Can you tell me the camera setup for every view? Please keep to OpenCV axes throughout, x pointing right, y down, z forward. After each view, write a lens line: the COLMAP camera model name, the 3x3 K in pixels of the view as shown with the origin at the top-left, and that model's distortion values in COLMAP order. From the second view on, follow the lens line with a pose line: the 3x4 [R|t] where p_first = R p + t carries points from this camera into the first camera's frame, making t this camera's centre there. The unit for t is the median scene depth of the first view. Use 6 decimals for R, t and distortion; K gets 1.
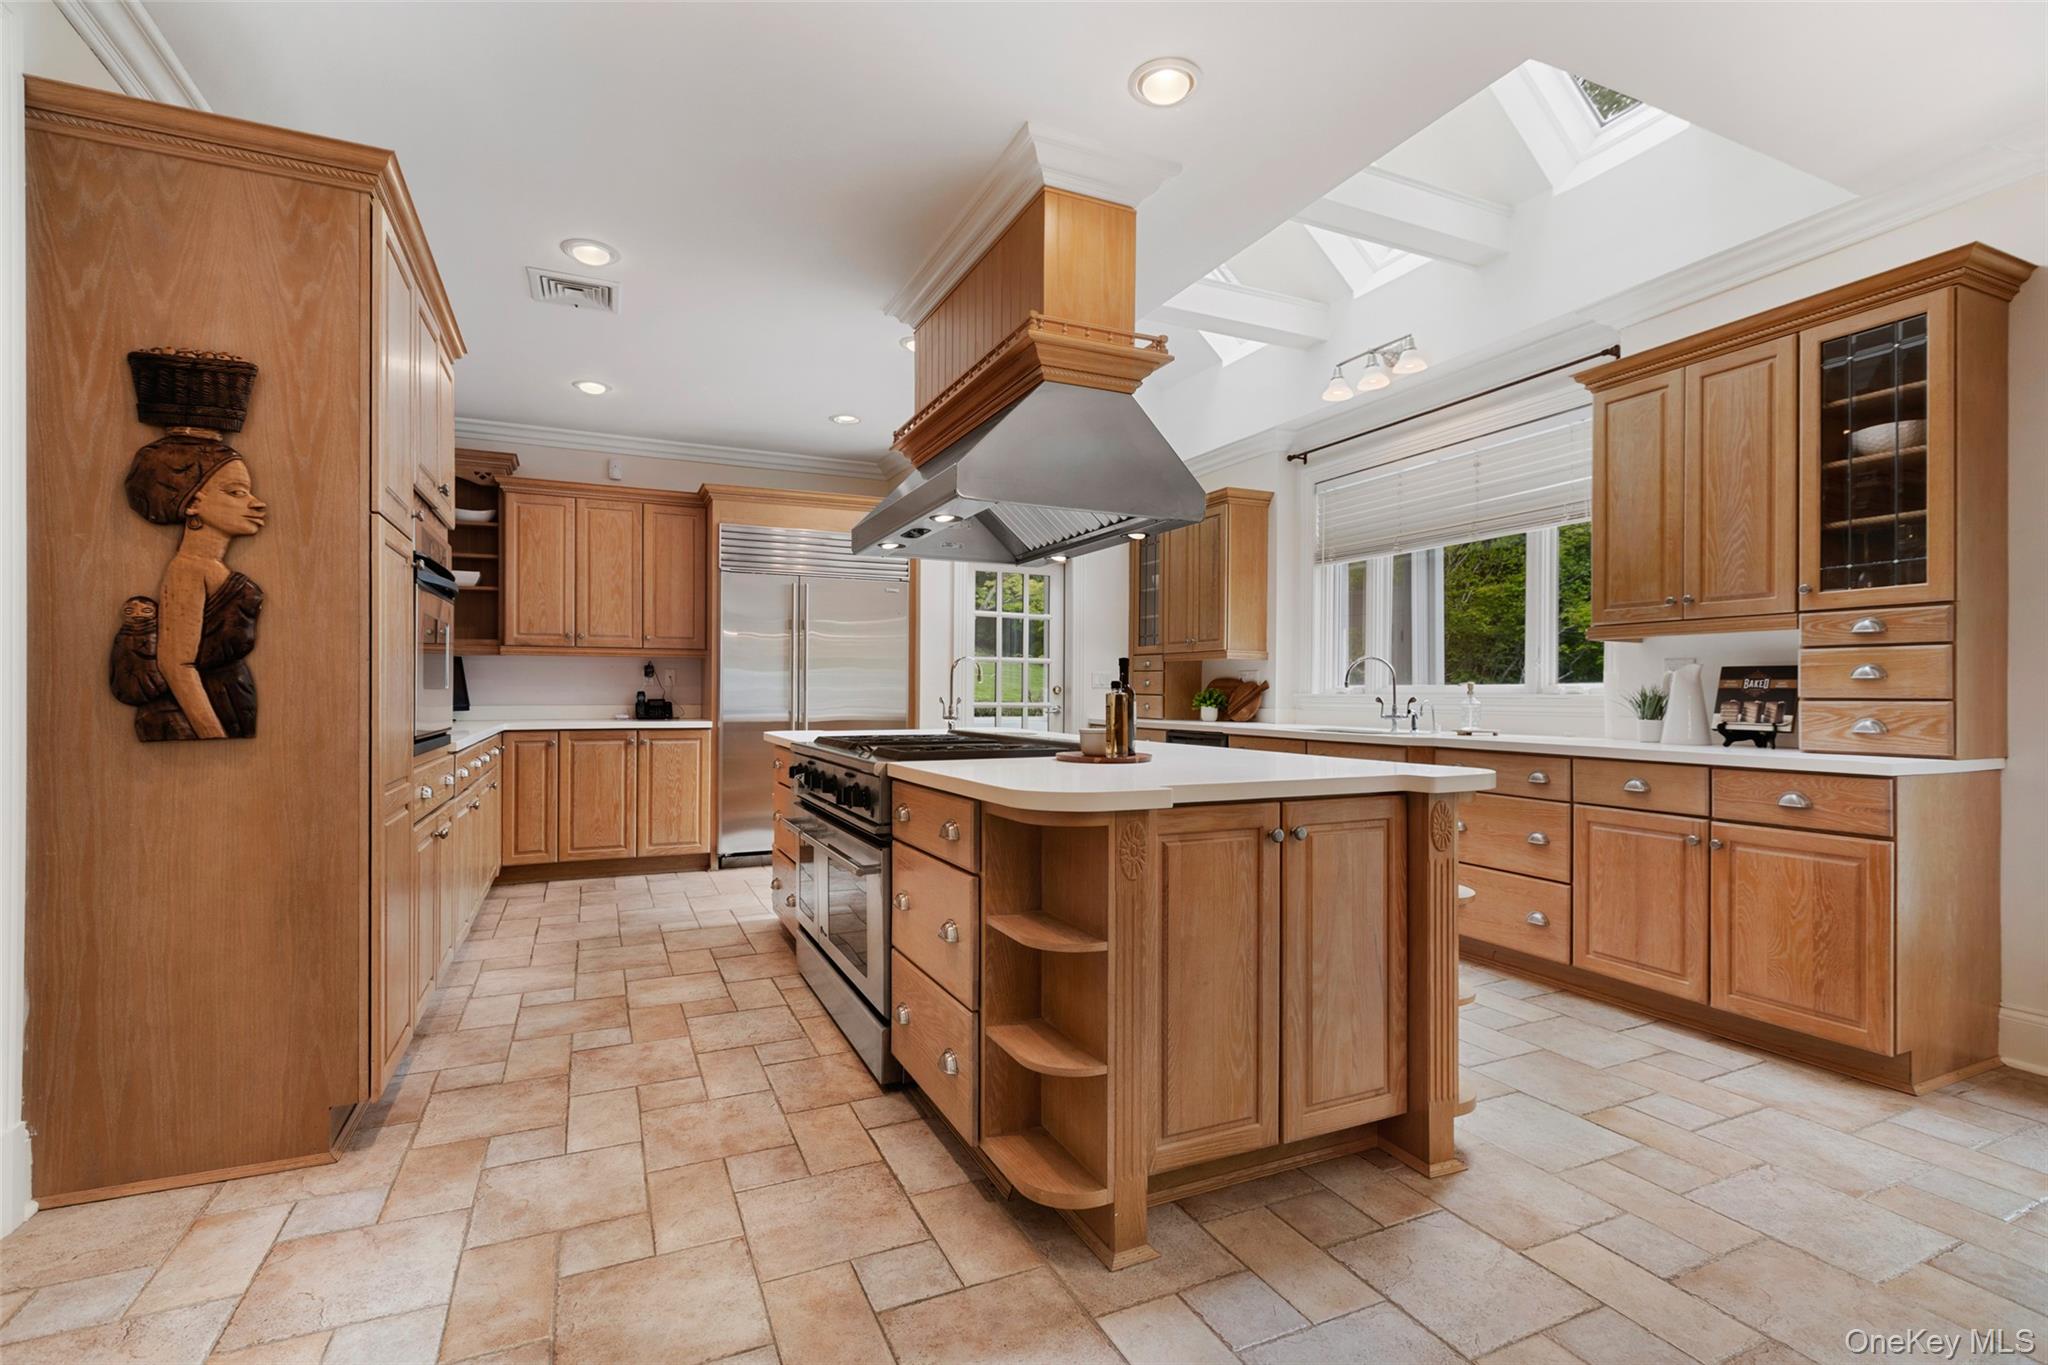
lens RADIAL K [[937.6, 0, 1016.2], [0, 937.6, 689.7], [0, 0, 1]] dist [-0.004716, -0.000489]
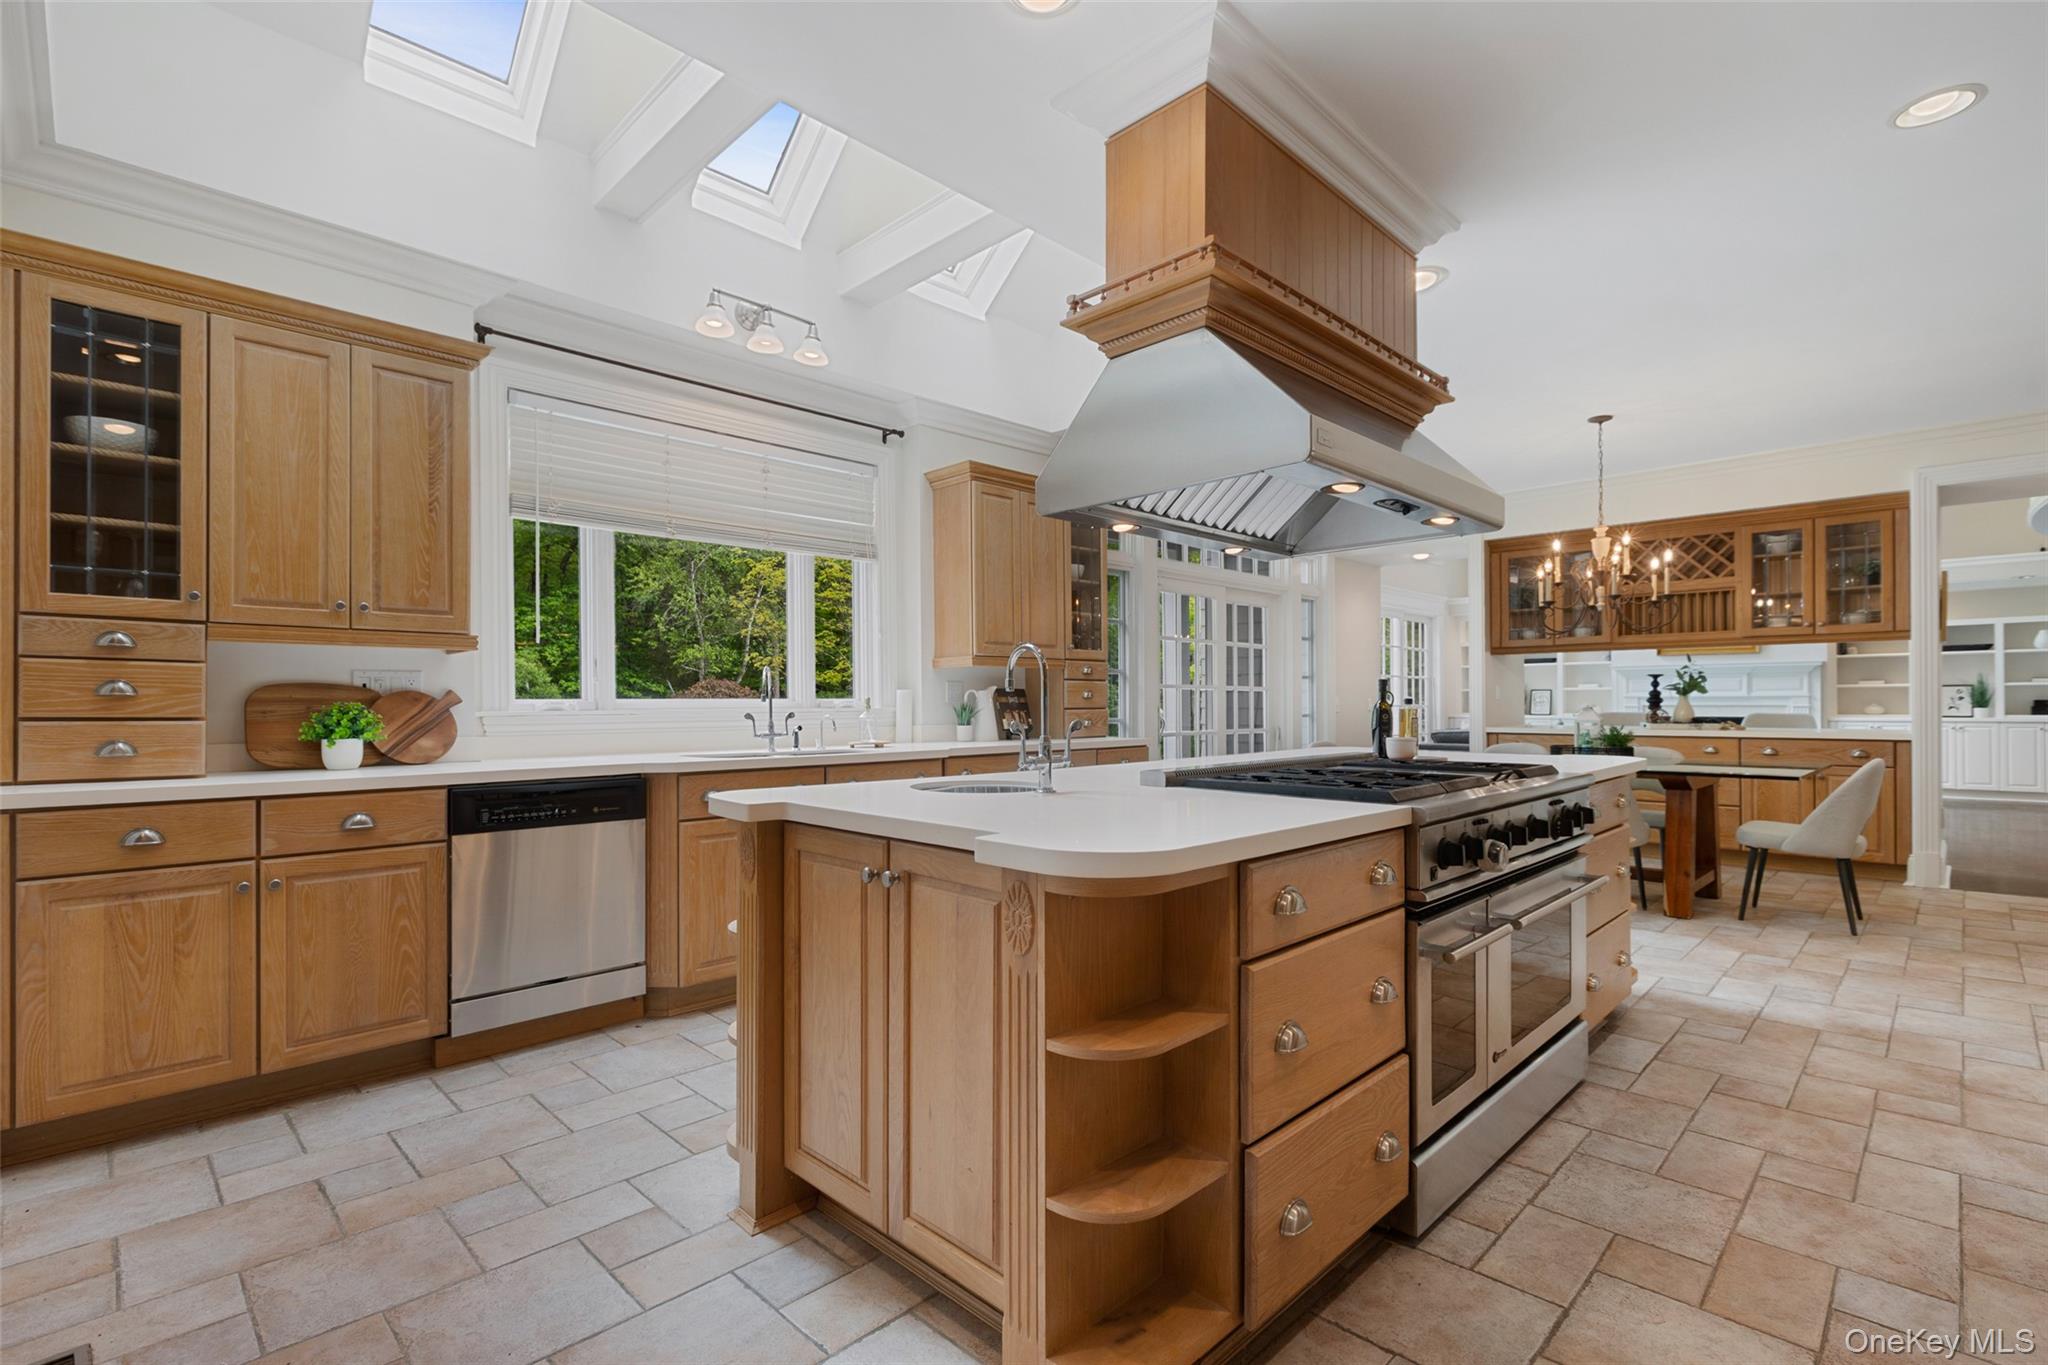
lens RADIAL K [[937.6, 0, 1024.6], [0, 937.6, 701.0], [0, 0, 1]] dist [-0.004716, -0.000489]
pose [[-0.351868, 0.001338, 0.936048, -0.894292], [0.000743, 0.999999, -0.001150, -0.004677], [-0.936049, 0.000291, -0.351869, 1.924837]]
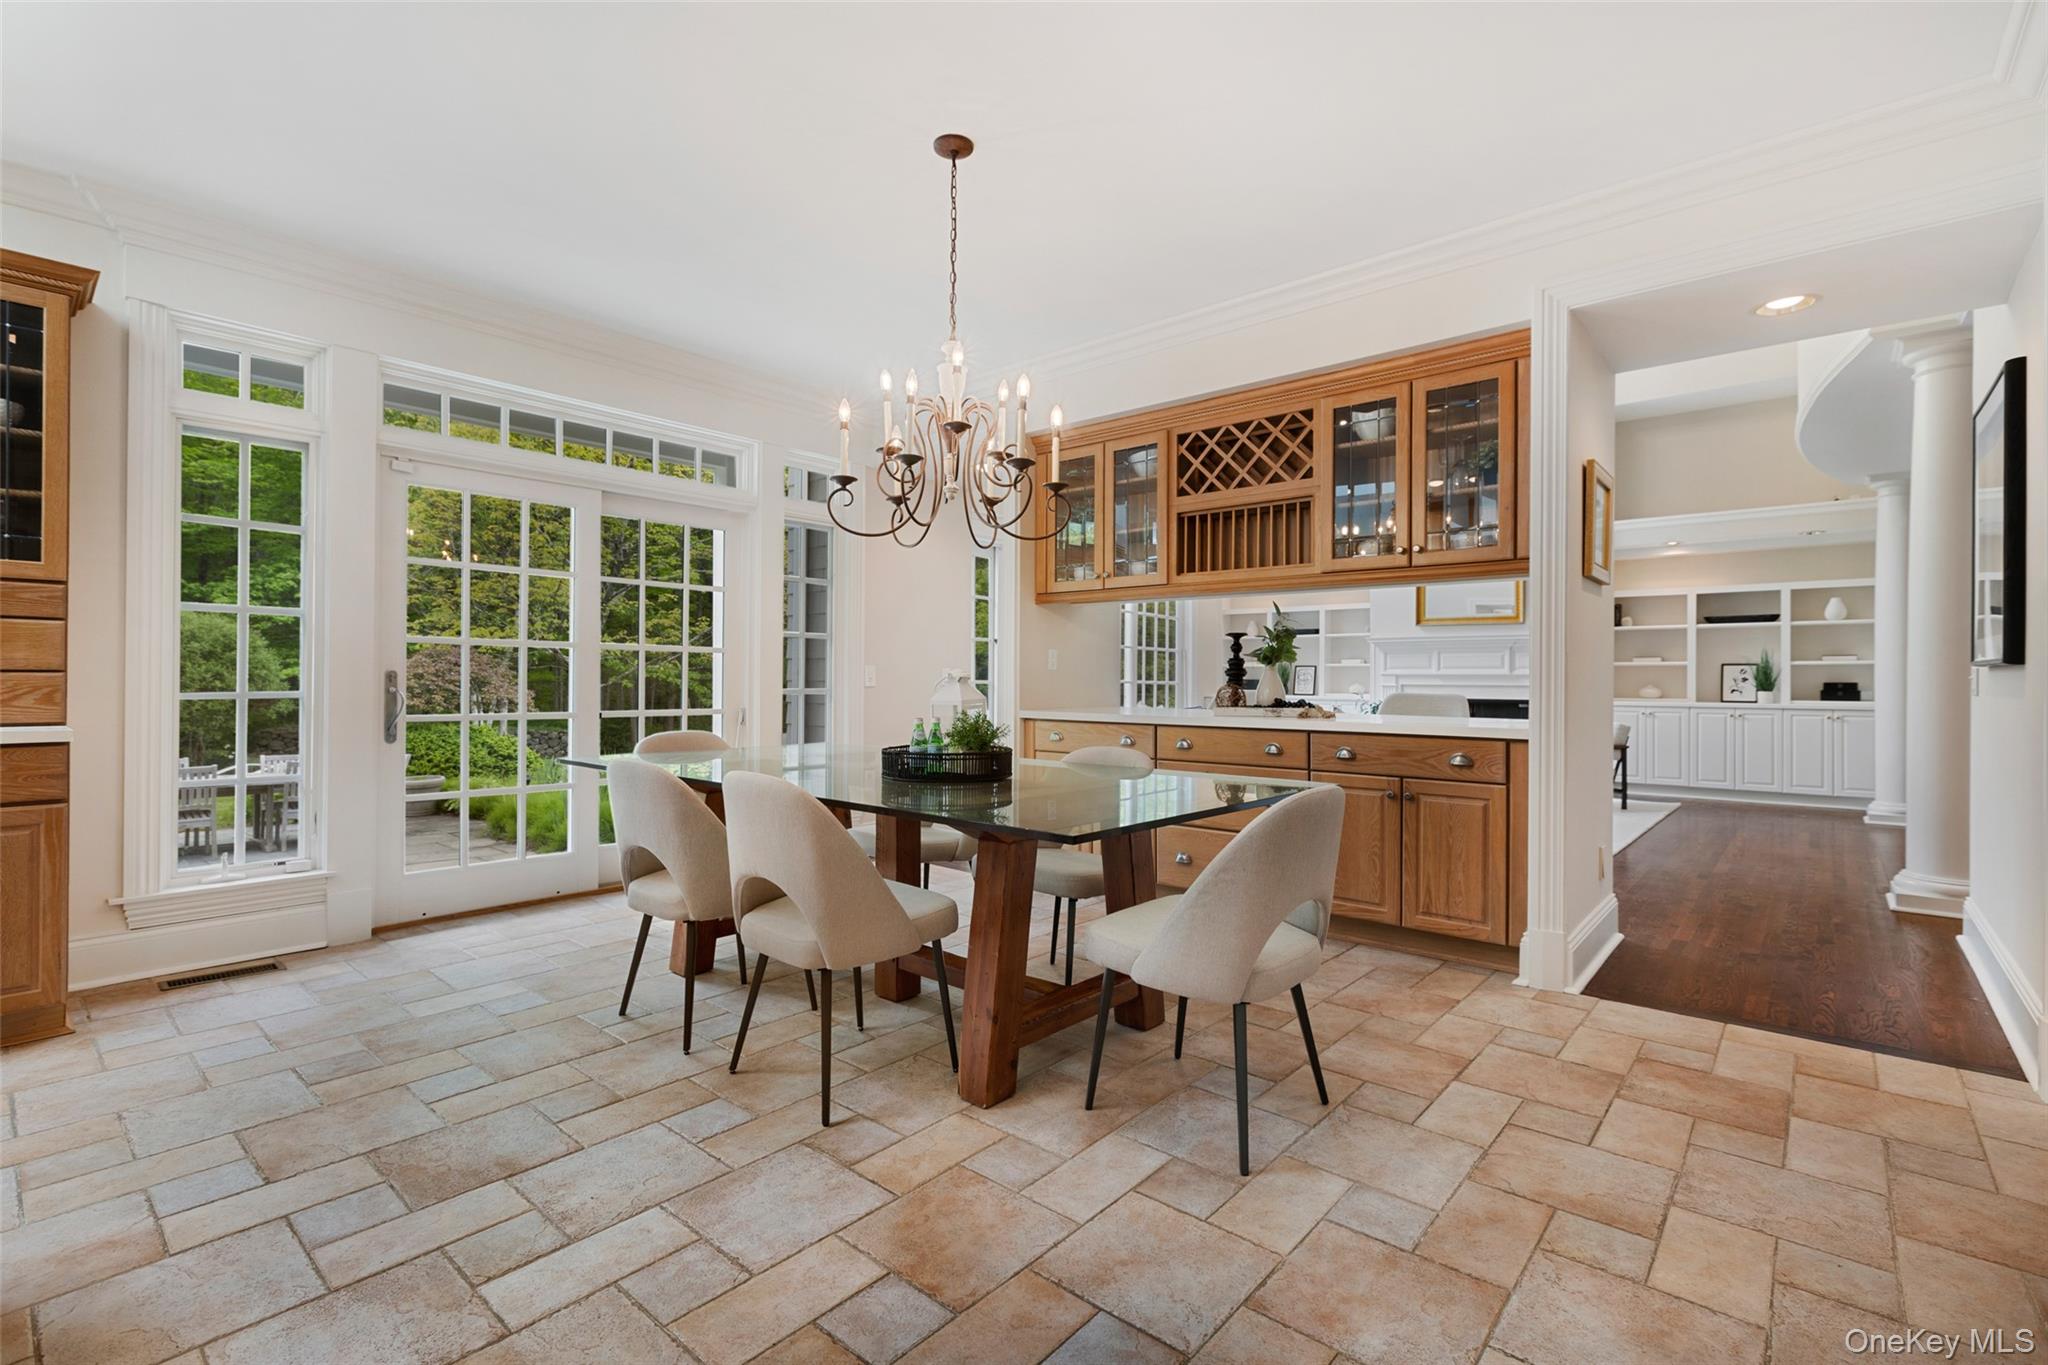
lens RADIAL K [[937.6, 0, 1017.9], [0, 937.6, 679.7], [0, 0, 1]] dist [-0.004716, -0.000489]
pose [[-0.421911, -0.005653, 0.906620, -0.470886], [-0.011068, 0.999938, 0.001084, 0.007489], [-0.906570, -0.009577, -0.421948, 0.439795]]
